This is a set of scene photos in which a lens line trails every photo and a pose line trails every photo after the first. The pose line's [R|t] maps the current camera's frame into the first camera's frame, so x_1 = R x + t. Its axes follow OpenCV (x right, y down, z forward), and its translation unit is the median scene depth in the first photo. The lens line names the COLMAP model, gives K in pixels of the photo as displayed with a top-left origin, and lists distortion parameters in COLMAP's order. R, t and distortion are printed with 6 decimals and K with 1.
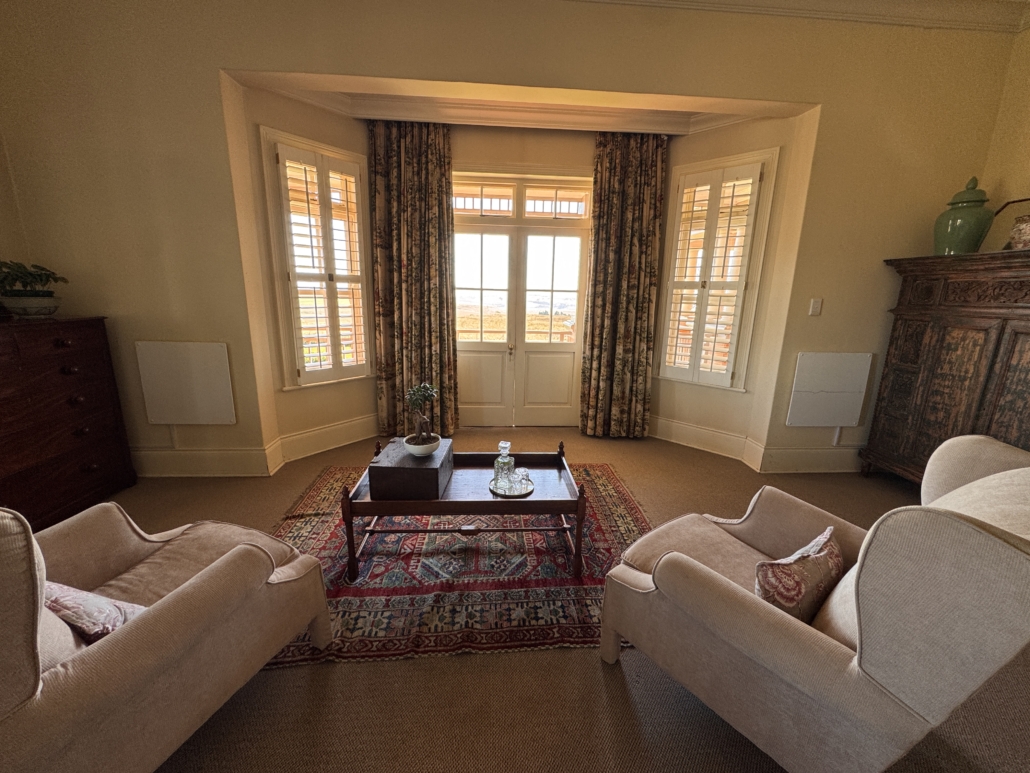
lens RADIAL K [[418.1, 0, 515.0], [0, 418.1, 386.5], [0, 0, 1]] dist [-0.001620, -0.000113]
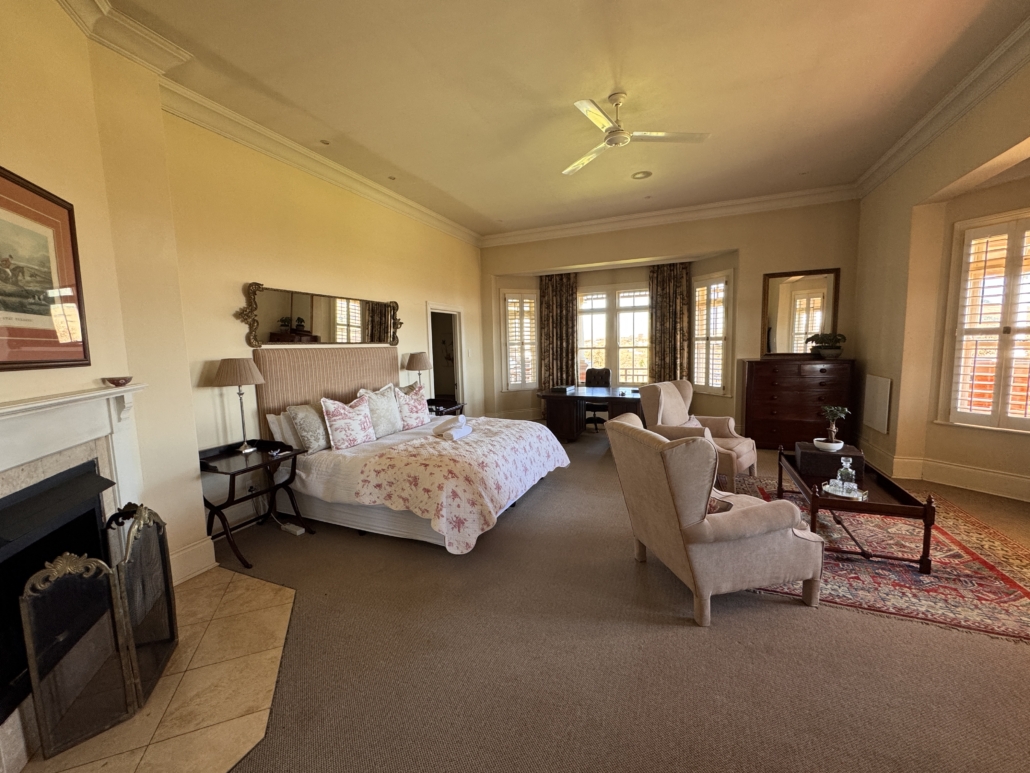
lens RADIAL K [[418.1, 0, 515.0], [0, 418.1, 386.5], [0, 0, 1]] dist [-0.001620, -0.000113]
pose [[0.905795, 0.004227, -0.423695, 0.464963], [-0.054572, 0.992786, -0.106762, 0.208544], [0.420187, 0.119827, 0.899491, -0.987266]]
